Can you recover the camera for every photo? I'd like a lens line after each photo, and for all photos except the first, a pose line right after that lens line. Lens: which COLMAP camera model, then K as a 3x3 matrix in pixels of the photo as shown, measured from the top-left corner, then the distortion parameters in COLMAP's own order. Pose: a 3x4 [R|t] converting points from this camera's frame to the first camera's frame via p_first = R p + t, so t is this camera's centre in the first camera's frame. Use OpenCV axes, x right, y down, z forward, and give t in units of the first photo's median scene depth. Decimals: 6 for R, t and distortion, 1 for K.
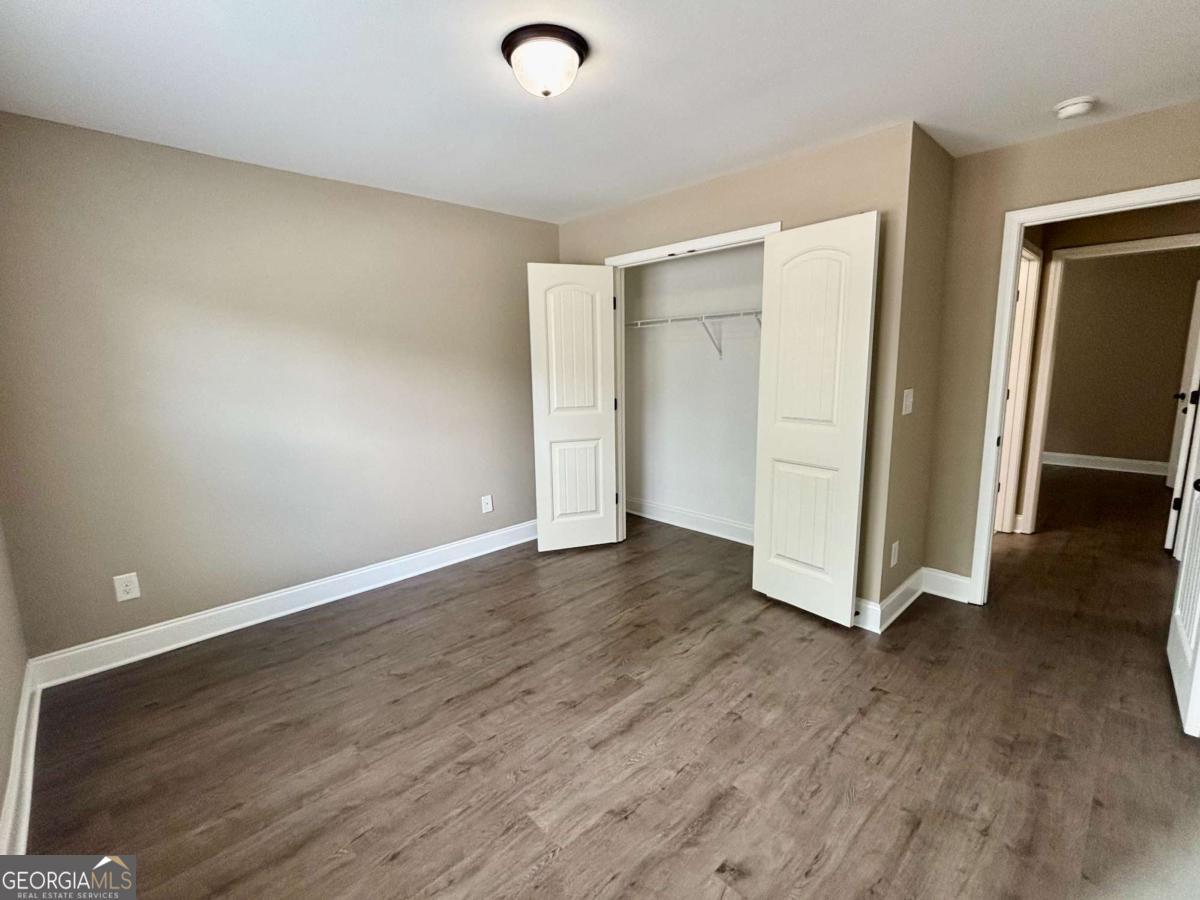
lens RADIAL K [[533.4, 0, 598.8], [0, 533.4, 448.5], [0, 0, 1]] dist [0.010067, -0.000880]
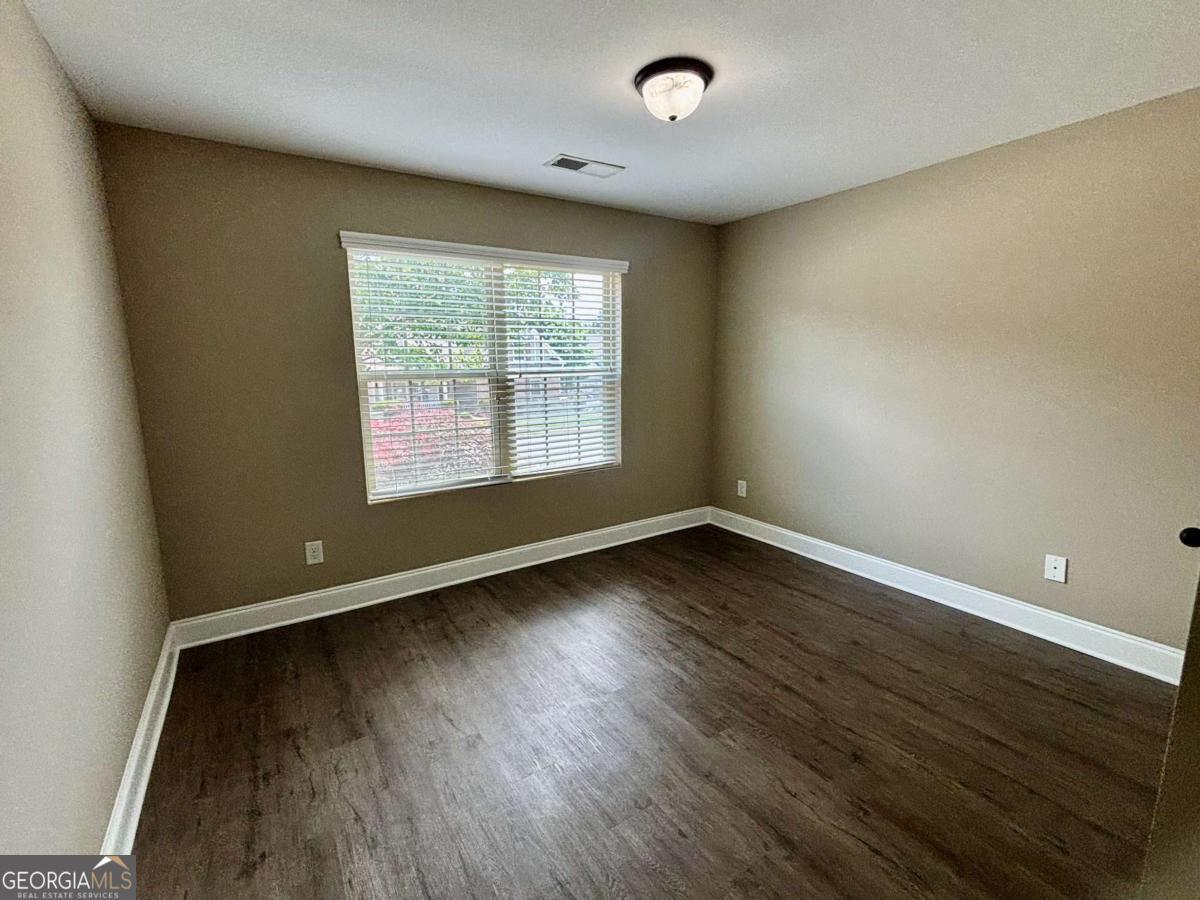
lens RADIAL K [[533.4, 0, 600.6], [0, 533.4, 452.1], [0, 0, 1]] dist [0.010067, -0.000880]
pose [[-0.177093, 0.191682, -0.965348, 0.879087], [-0.152145, 0.963728, 0.219272, -0.166715], [0.972363, 0.185705, -0.141506, 0.886558]]
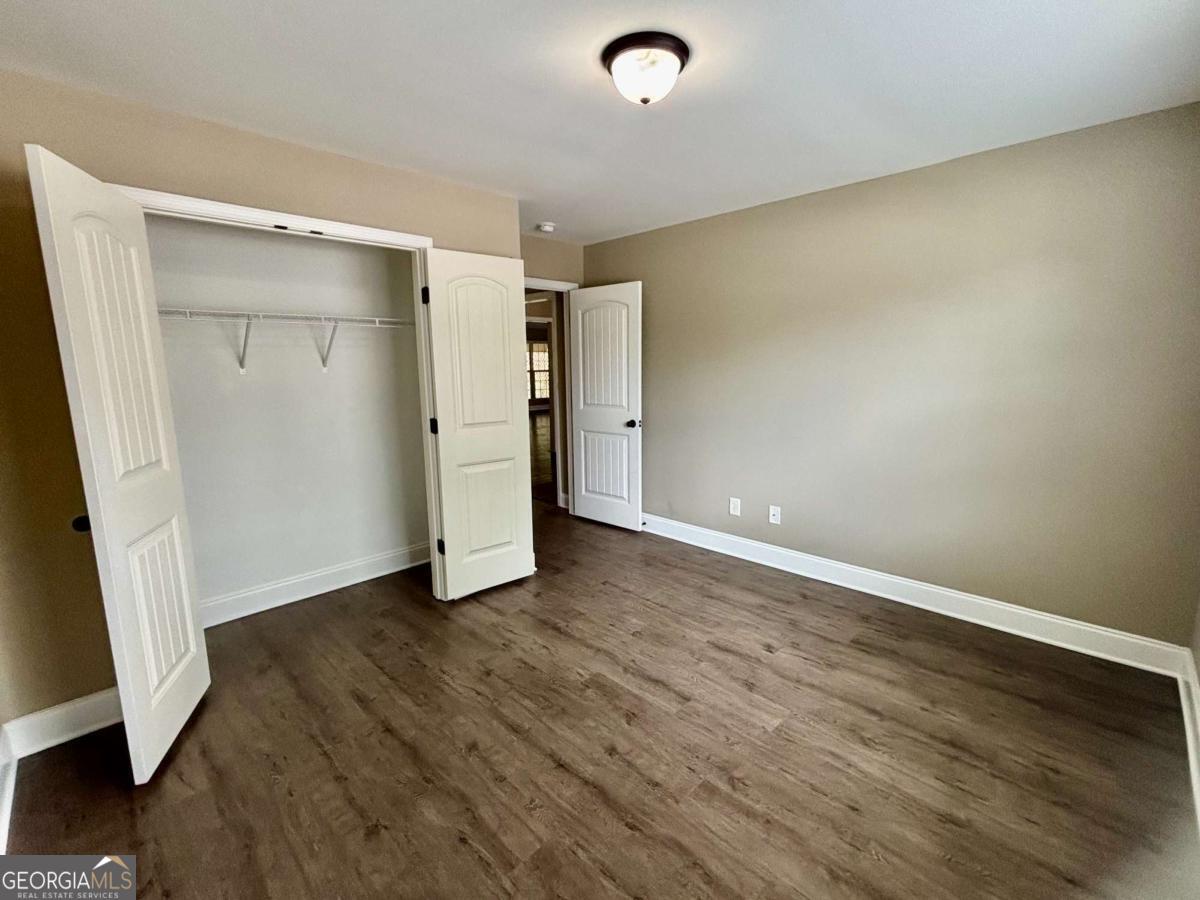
lens RADIAL K [[533.4, 0, 589.9], [0, 533.4, 450.5], [0, 0, 1]] dist [0.010067, -0.000880]
pose [[-0.019655, -0.148572, 0.988706, -0.924552], [0.179814, 0.972247, 0.149673, -0.154645], [-0.983504, 0.180725, 0.007605, 0.948850]]
